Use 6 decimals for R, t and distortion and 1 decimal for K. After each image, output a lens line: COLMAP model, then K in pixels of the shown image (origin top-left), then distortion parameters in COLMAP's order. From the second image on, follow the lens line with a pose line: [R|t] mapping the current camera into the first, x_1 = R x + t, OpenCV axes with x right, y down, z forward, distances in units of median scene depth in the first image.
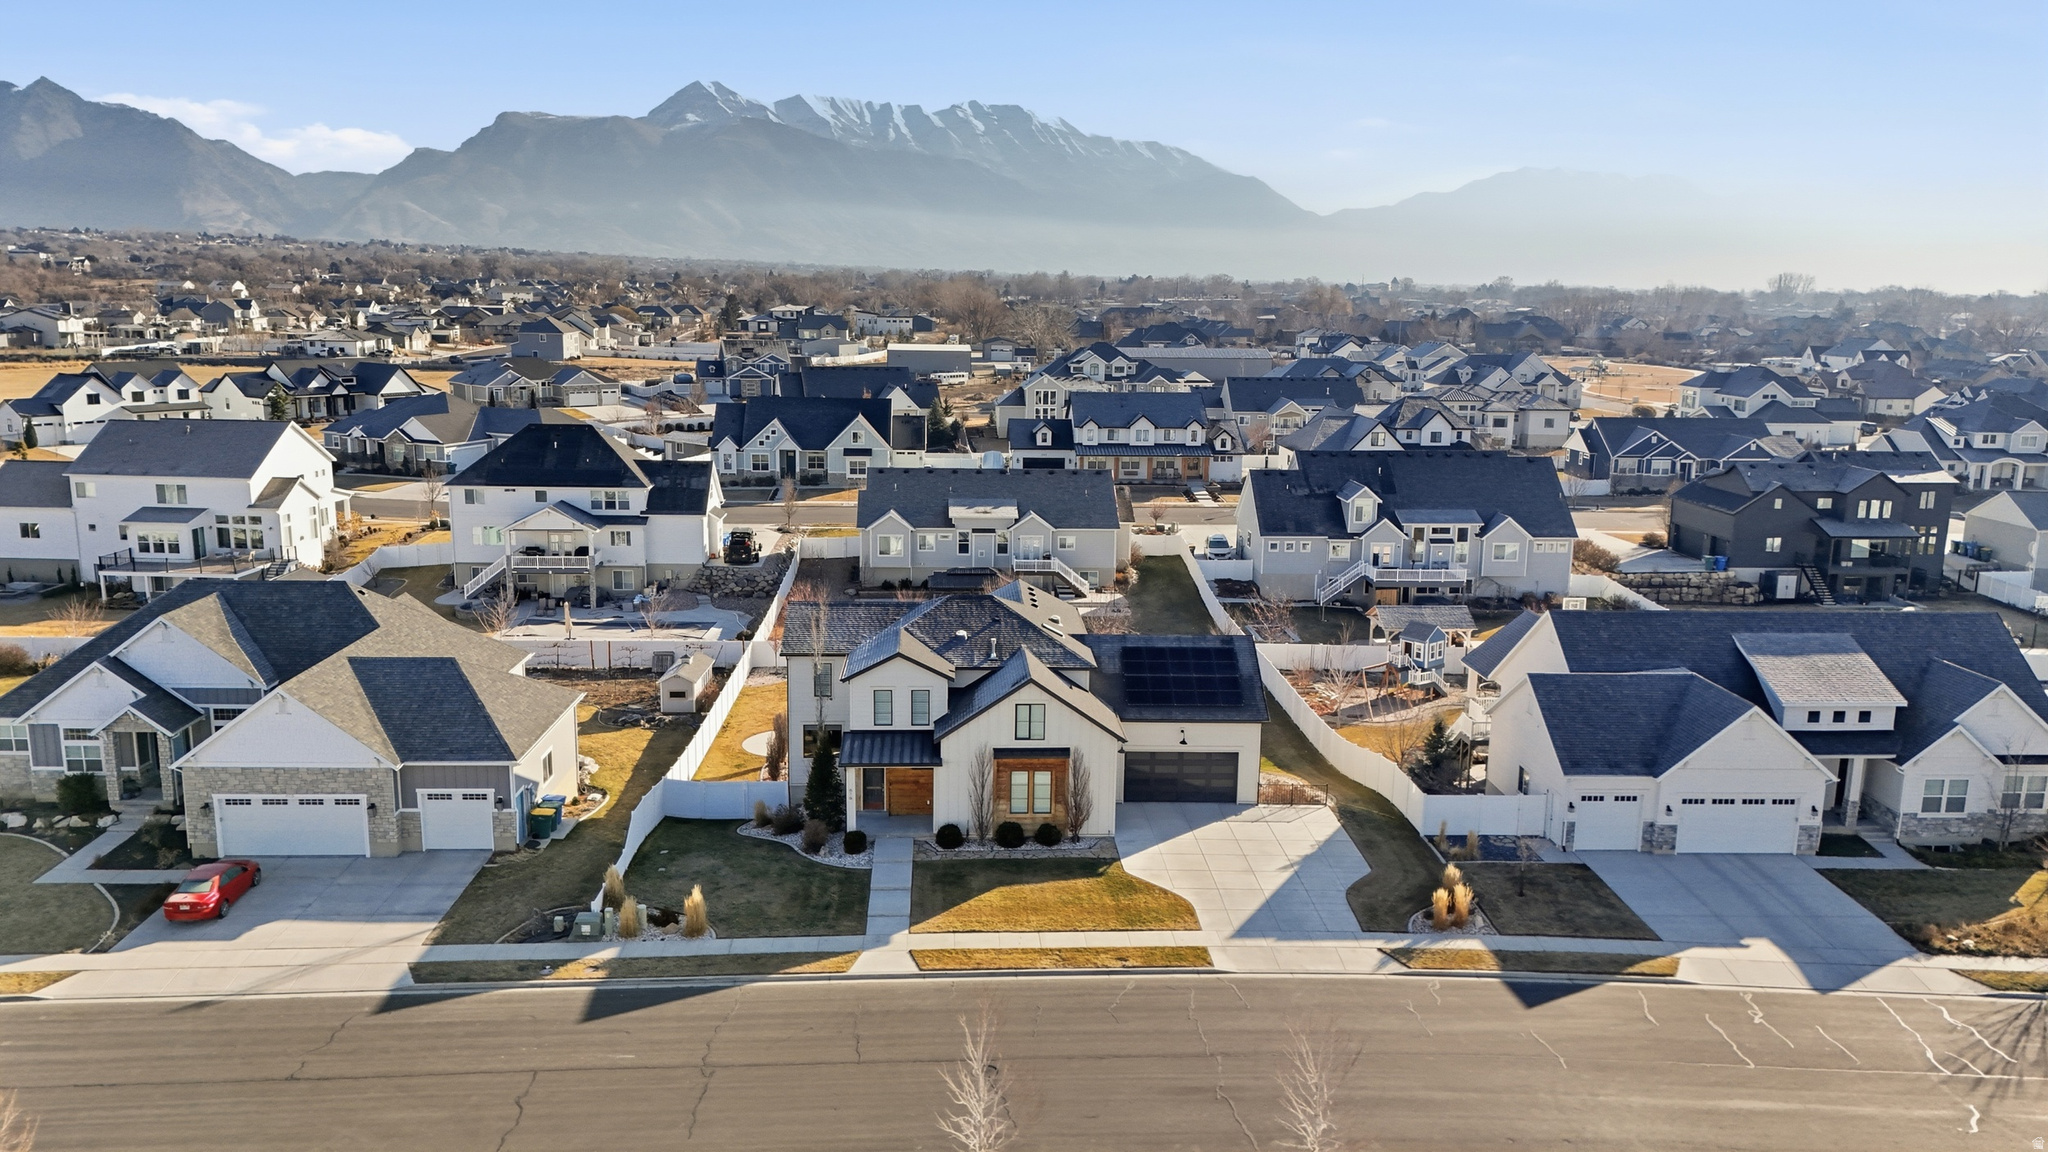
lens RADIAL K [[1495.3, 0, 1024.0], [0, 1495.3, 576.0], [0, 0, 1]] dist [0.114245, -0.134027]
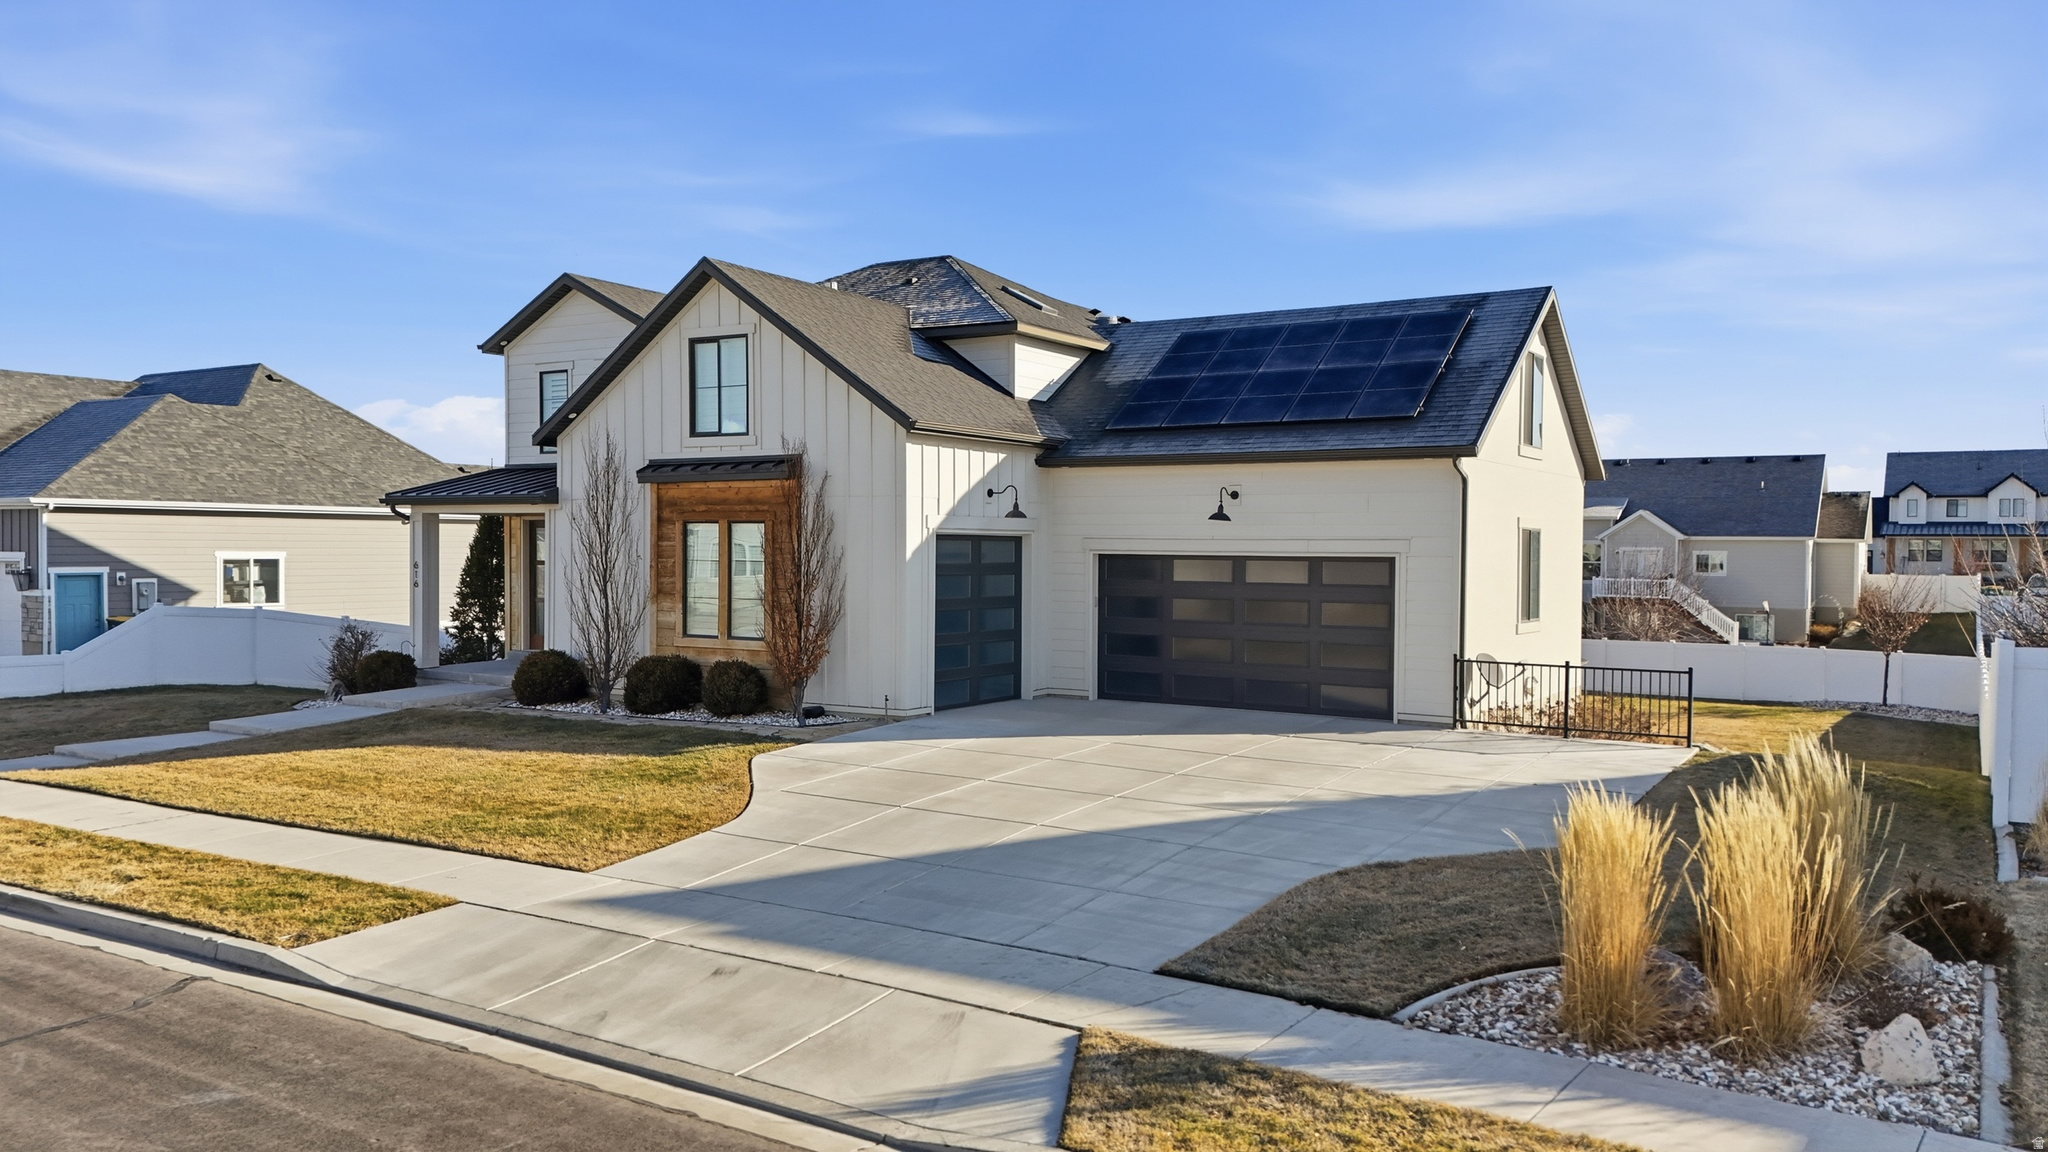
lens RADIAL K [[1498.7, 0, 1024.0], [0, 1498.7, 576.0], [0, 0, 1]] dist [0.052318, 0.000675]
pose [[0.821824, 0.001684, -0.569740, 0.272565], [-0.105578, 0.983126, -0.149387, 0.184840], [0.559874, 0.182922, 0.808134, 0.708108]]
